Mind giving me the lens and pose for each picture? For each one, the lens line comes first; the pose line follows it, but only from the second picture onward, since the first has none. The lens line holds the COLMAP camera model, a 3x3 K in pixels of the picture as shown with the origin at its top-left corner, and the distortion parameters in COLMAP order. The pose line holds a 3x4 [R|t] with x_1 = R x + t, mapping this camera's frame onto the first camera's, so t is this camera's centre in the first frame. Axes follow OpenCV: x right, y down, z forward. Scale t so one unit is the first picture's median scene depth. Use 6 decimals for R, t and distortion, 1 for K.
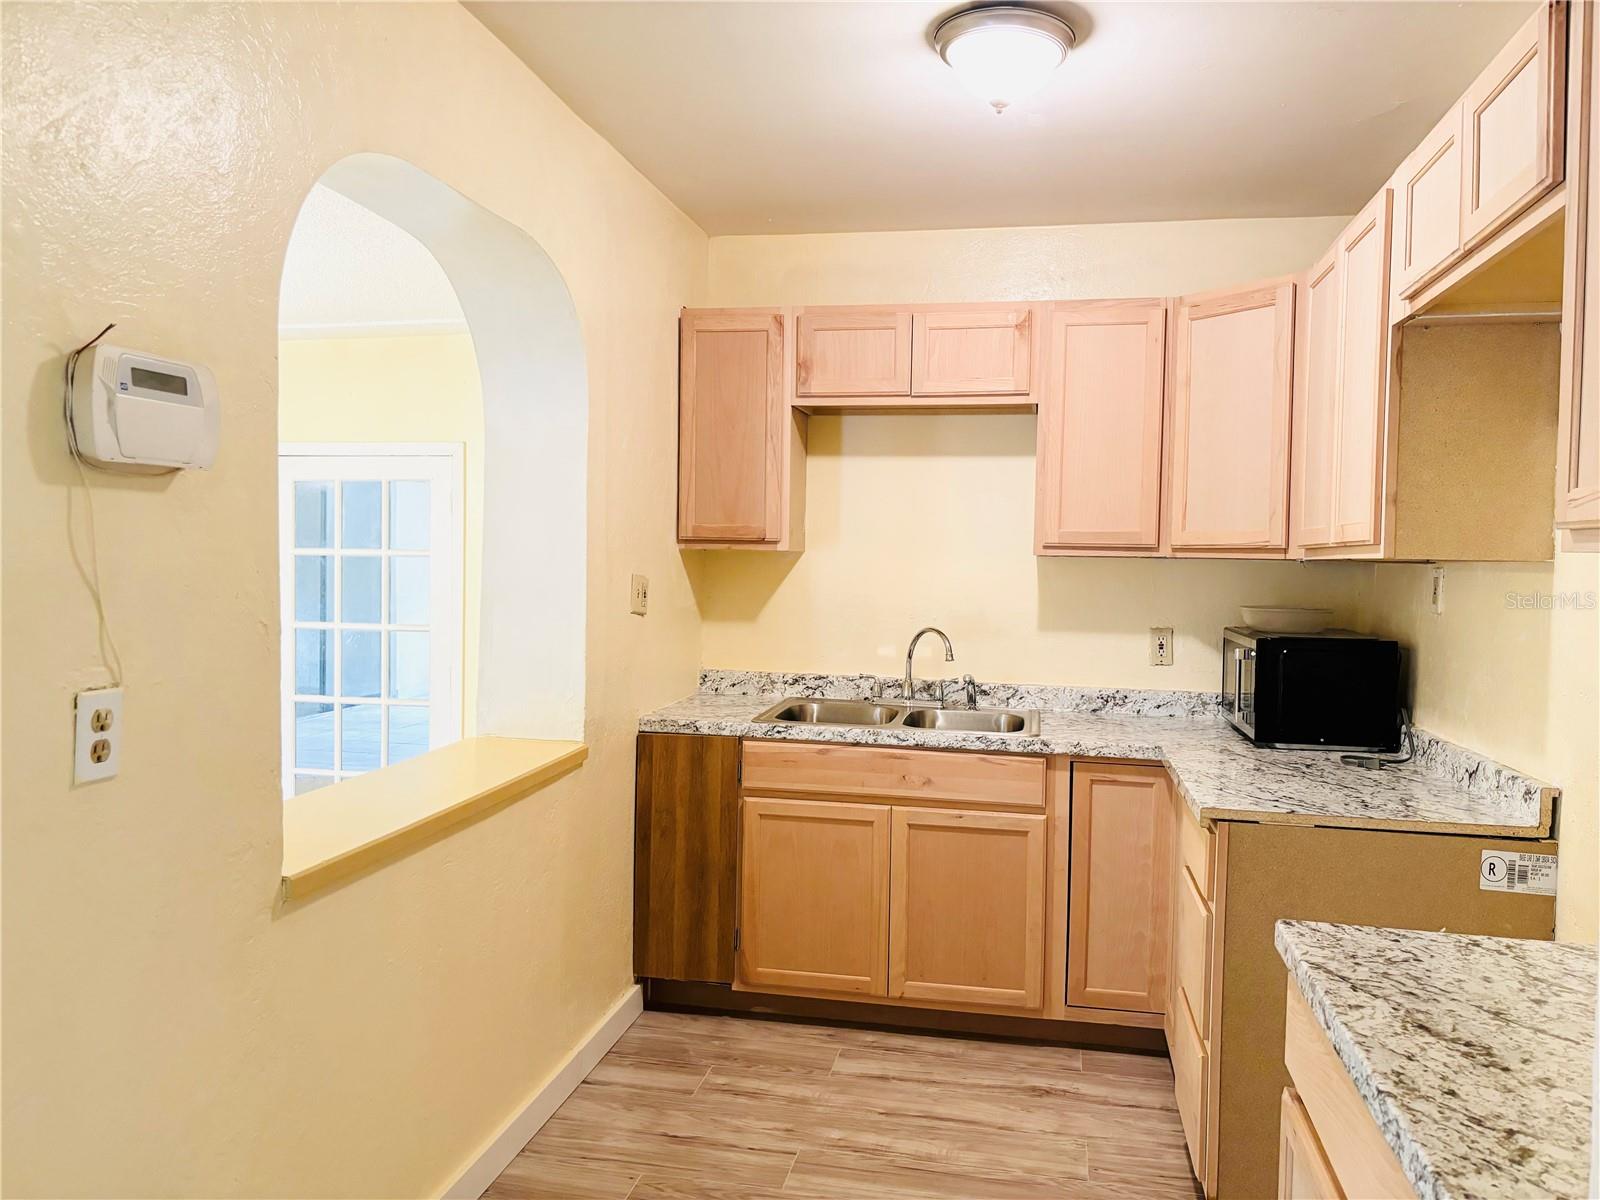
lens RADIAL K [[1231.0, 0, 798.1], [0, 1231.0, 589.8], [0, 0, 1]] dist [0.042196, -0.005548]
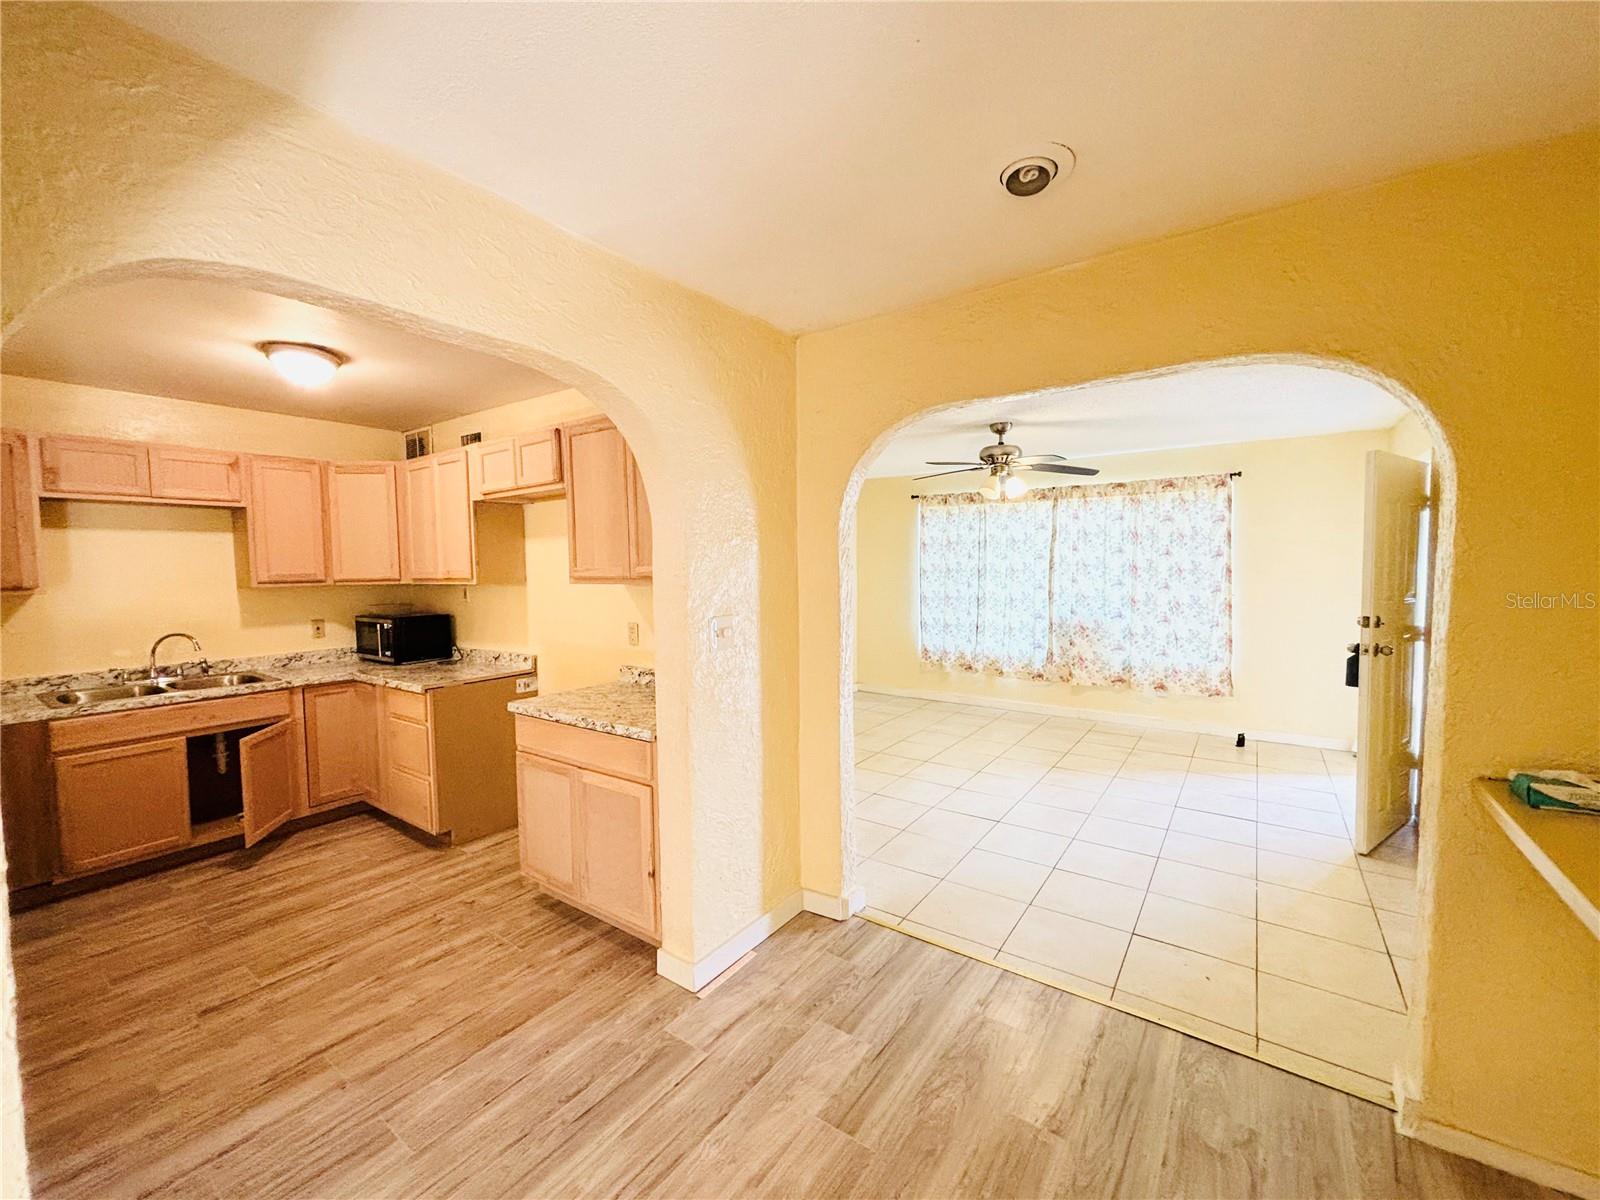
lens RADIAL K [[646.7, 0, 805.7], [0, 646.7, 598.1], [0, 0, 1]] dist [-0.001168, -0.000040]
pose [[0.401184, -0.074215, 0.912986, -0.386736], [0.049447, 0.997014, 0.059318, -0.030392], [-0.914662, 0.021347, 0.403656, -0.178398]]
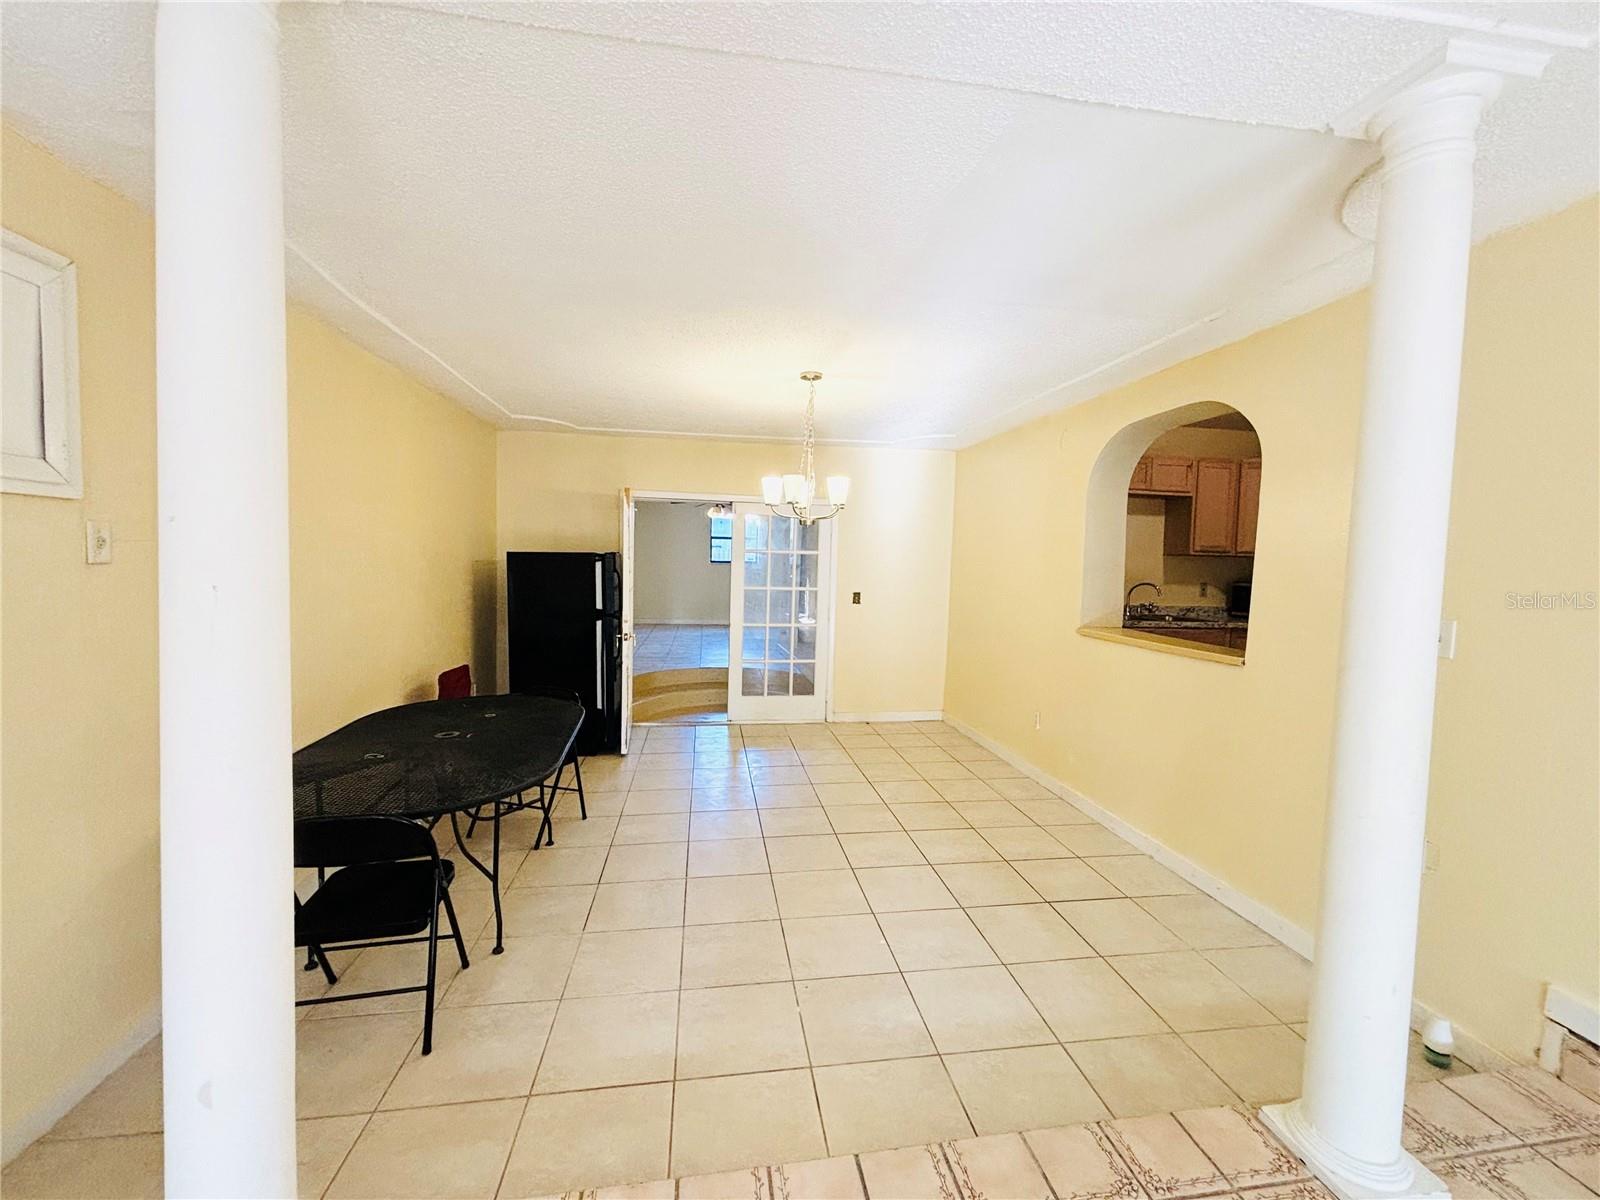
lens RADIAL K [[646.7, 0, 801.0], [0, 646.7, 603.4], [0, 0, 1]] dist [-0.001168, -0.000040]
pose [[0.937208, -0.016082, 0.348401, -1.100040], [0.001713, 0.999137, 0.041511, 0.017347], [-0.348768, -0.038308, 0.936426, 0.004067]]
